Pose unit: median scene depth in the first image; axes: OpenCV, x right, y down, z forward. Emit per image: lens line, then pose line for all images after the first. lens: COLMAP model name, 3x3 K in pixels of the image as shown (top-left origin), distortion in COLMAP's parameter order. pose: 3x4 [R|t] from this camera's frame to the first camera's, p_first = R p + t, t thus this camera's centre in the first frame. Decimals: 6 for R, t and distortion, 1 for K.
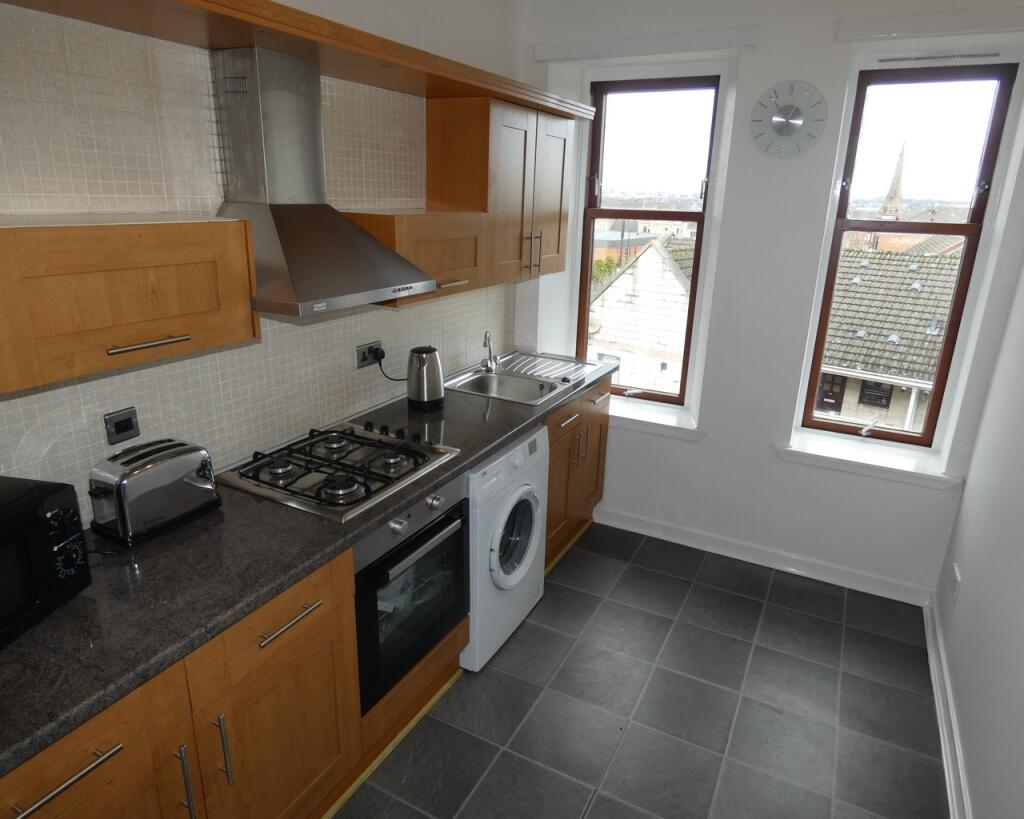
lens RADIAL K [[665.2, 0, 512.8], [0, 665.2, 398.3], [0, 0, 1]] dist [0.017346, 0.002910]
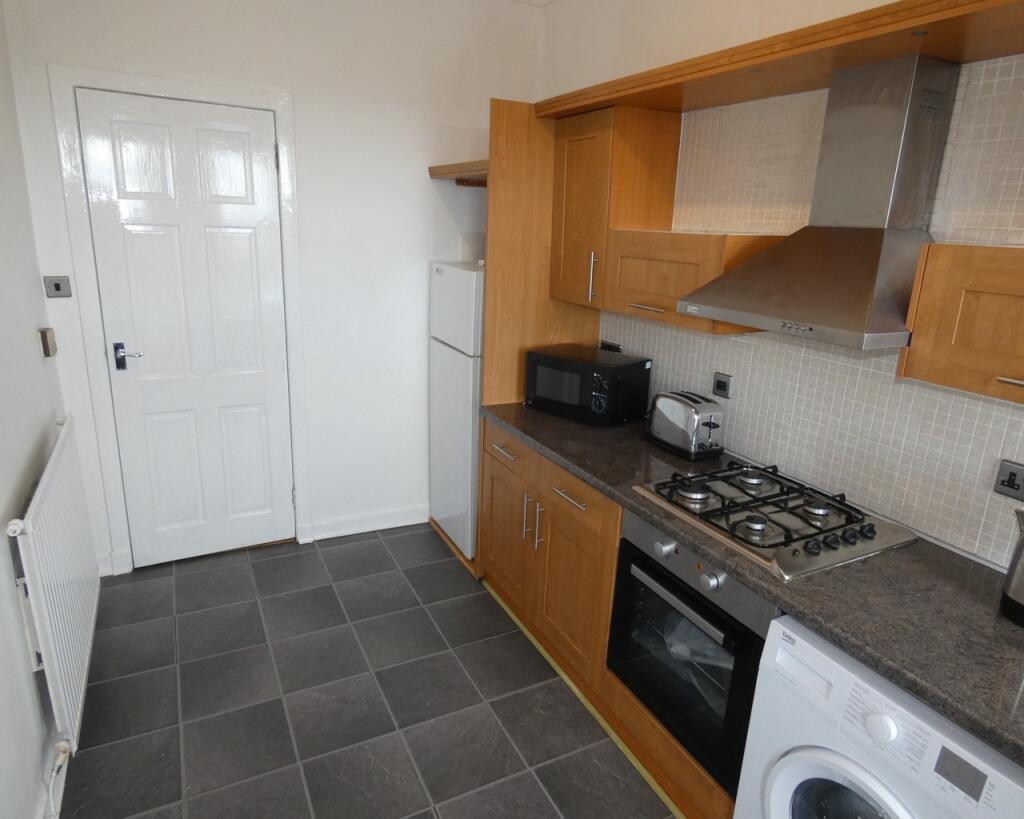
lens RADIAL K [[665.2, 0, 512.8], [0, 665.2, 398.3], [0, 0, 1]] dist [0.017346, 0.002910]
pose [[-0.563870, 0.167307, -0.808739, 0.624119], [-0.299131, 0.871397, 0.388829, -0.274357], [0.769787, 0.461168, -0.441308, 1.036299]]
